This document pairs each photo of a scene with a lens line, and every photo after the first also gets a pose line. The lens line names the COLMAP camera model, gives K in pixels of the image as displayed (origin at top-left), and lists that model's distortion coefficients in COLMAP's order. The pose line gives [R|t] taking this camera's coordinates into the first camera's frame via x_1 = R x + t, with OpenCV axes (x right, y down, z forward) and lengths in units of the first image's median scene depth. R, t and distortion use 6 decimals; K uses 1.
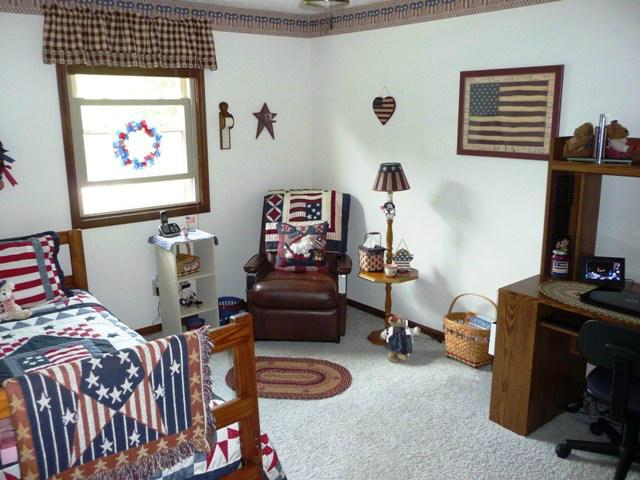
lens RADIAL K [[563.9, 0, 313.5], [0, 563.9, 240.0], [0, 0, 1]] dist [-0.045992, 0.045054]
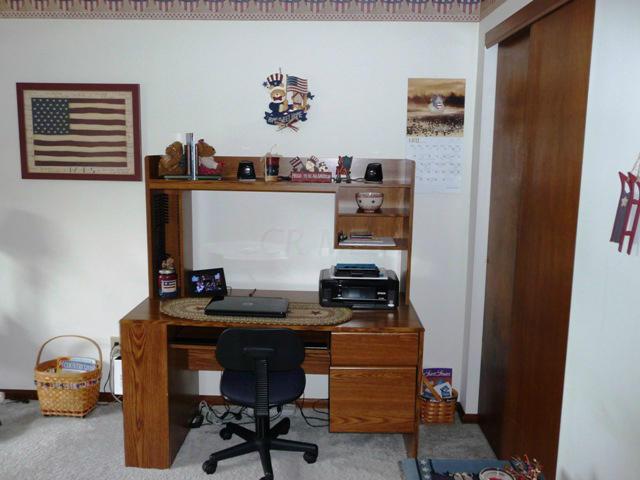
lens RADIAL K [[563.9, 0, 313.5], [0, 563.9, 240.0], [0, 0, 1]] dist [-0.045992, 0.045054]
pose [[0.651089, -0.102499, 0.752049, -0.126565], [0.144685, 0.989431, 0.009591, -0.004881], [-0.745083, 0.102565, 0.659038, 0.142623]]
